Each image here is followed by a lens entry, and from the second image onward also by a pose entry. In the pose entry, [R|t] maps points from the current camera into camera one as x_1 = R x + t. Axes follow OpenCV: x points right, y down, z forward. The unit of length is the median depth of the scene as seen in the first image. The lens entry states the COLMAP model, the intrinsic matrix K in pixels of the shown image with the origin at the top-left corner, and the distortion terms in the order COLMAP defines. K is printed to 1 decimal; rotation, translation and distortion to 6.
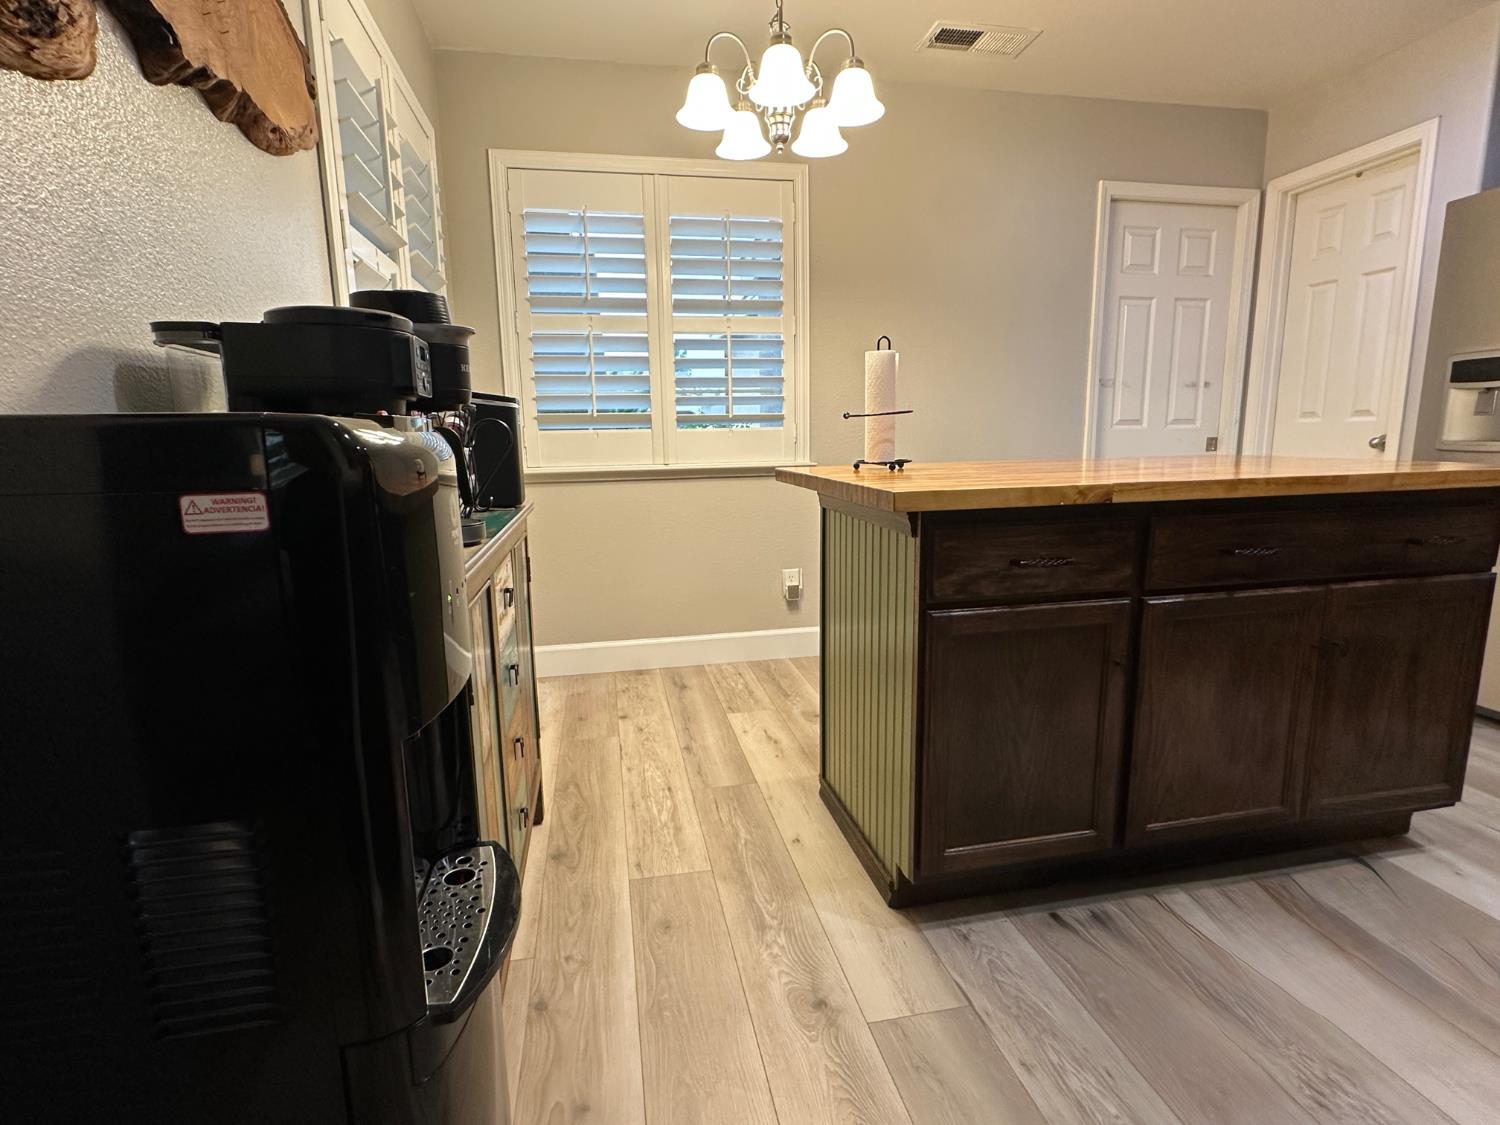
lens RADIAL K [[755.4, 0, 745.4], [0, 755.4, 566.3], [0, 0, 1]] dist [-0.003710, -0.000194]
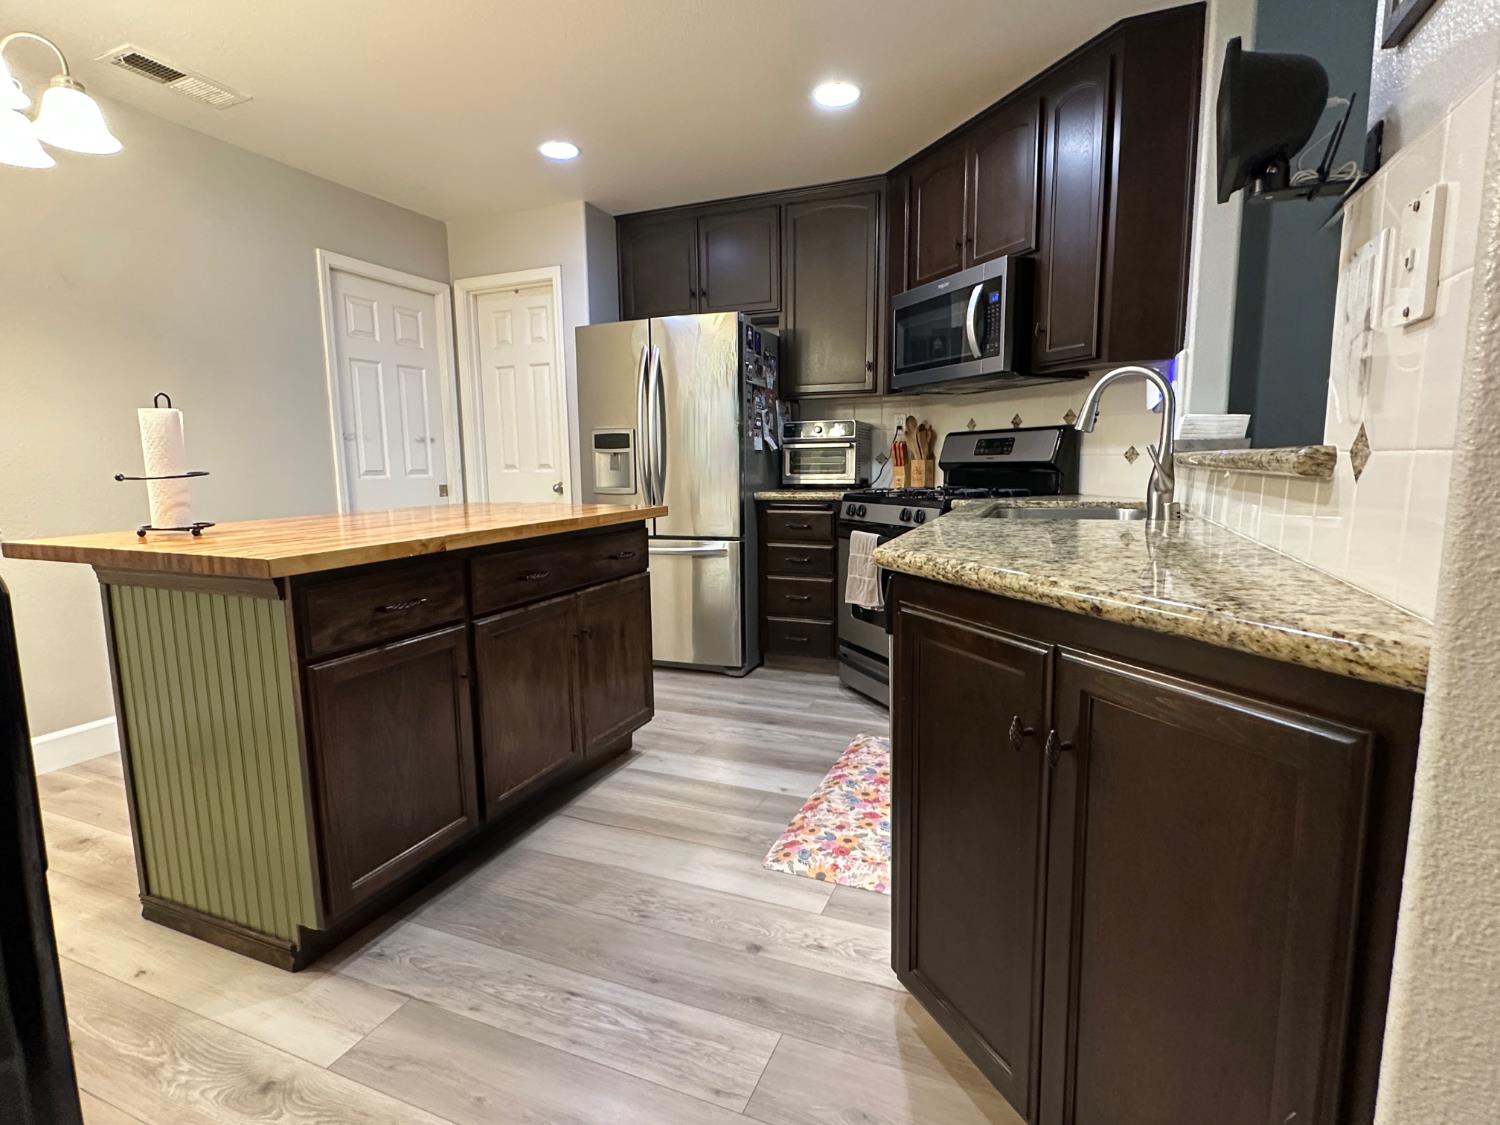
lens RADIAL K [[755.4, 0, 747.3], [0, 755.4, 567.3], [0, 0, 1]] dist [-0.003710, -0.000194]
pose [[0.557898, -0.106651, 0.823028, -0.231018], [0.147322, 0.988685, 0.028254, -0.015299], [-0.816729, 0.105487, 0.567297, -0.104135]]
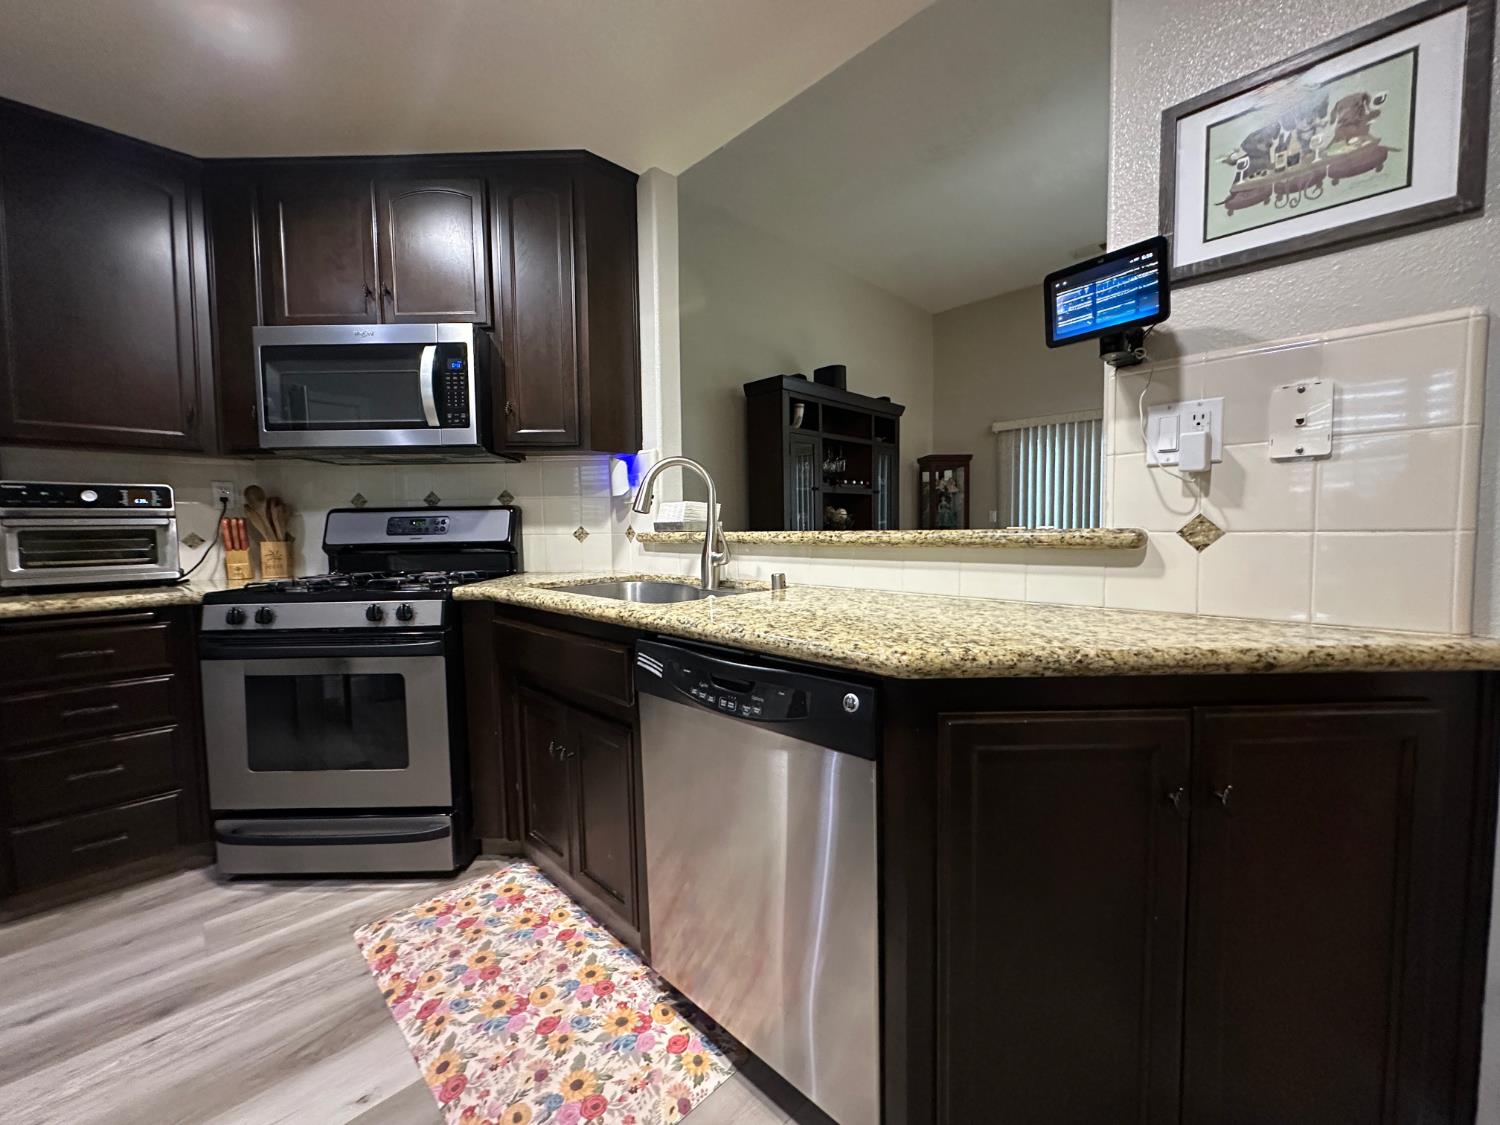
lens RADIAL K [[601.3, 0, 748.8], [0, 601.3, 560.9], [0, 0, 1]] dist [-0.003766, 0.001406]
pose [[-0.555215, -0.022461, 0.831403, 0.170312], [0.168739, 0.975804, 0.139047, -0.160272], [-0.814410, 0.217491, -0.537991, 0.595599]]
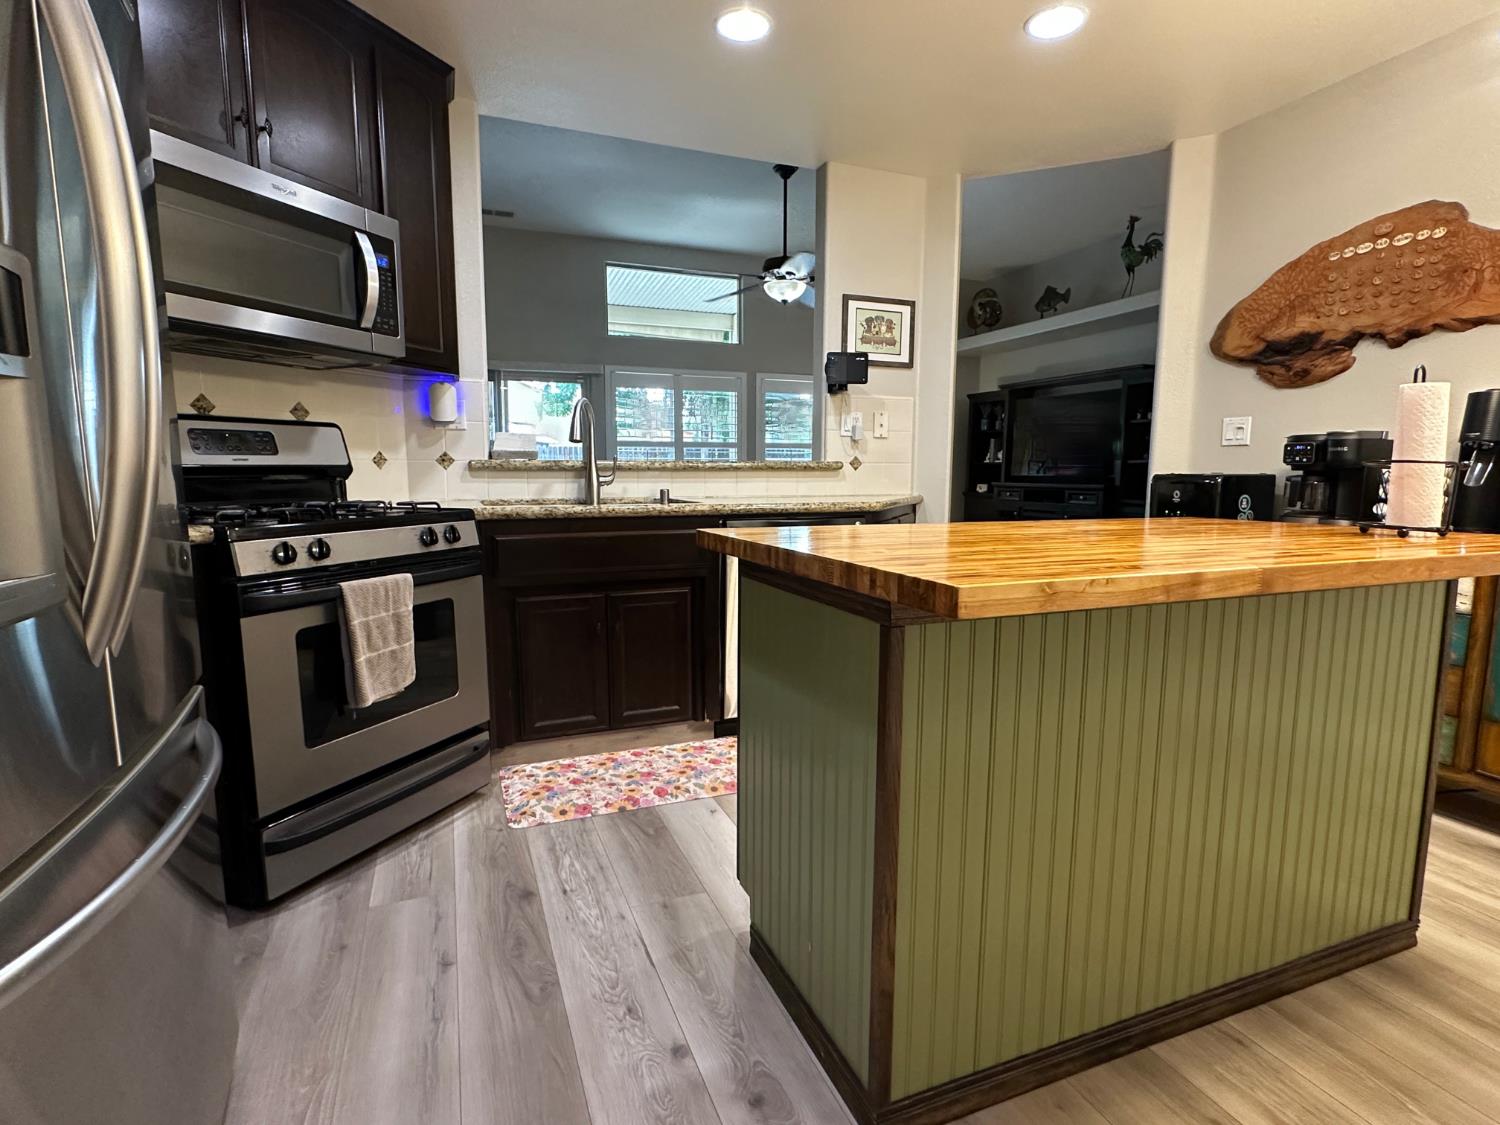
lens RADIAL K [[755.4, 0, 744.5], [0, 755.4, 569.7], [0, 0, 1]] dist [-0.003710, -0.000194]
pose [[-0.983247, 0.038832, -0.178095, 1.149822], [-0.017076, 0.953124, 0.302098, -0.373442], [0.181478, 0.300078, -0.936493, 1.892527]]
